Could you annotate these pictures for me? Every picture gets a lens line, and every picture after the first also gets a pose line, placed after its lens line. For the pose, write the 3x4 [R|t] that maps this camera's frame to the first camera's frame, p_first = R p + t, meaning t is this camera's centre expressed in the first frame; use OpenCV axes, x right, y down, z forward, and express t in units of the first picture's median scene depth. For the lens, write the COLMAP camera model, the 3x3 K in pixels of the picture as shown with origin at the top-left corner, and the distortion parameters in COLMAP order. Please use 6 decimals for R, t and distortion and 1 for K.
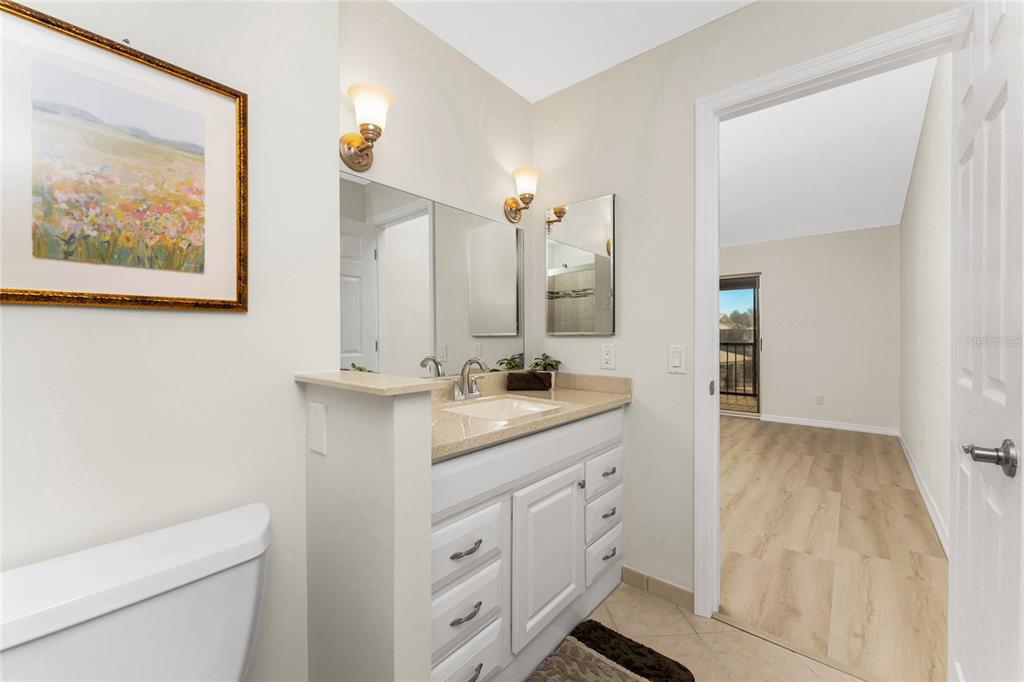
lens RADIAL K [[438.0, 0, 508.8], [0, 438.0, 332.7], [0, 0, 1]] dist [0.001913, -0.000307]
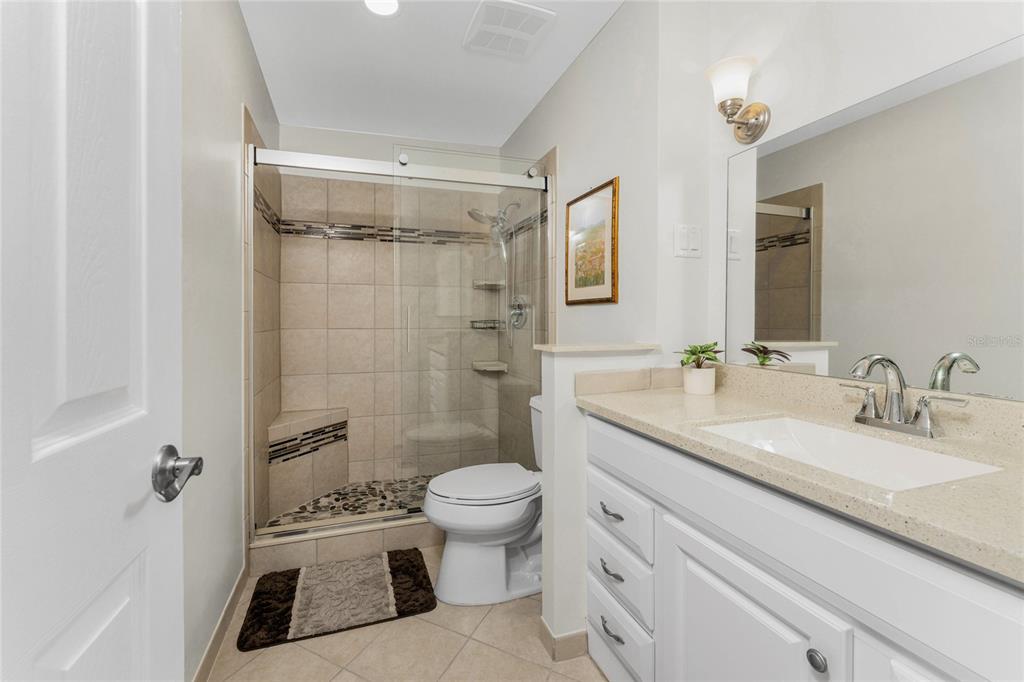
lens RADIAL K [[438.0, 0, 494.9], [0, 438.0, 322.4], [0, 0, 1]] dist [0.001913, -0.000307]
pose [[-0.540959, 0.008010, -0.841011, 1.188699], [-0.002108, 0.999939, 0.010879, 0.012218], [0.841046, 0.007658, -0.540909, 1.627513]]
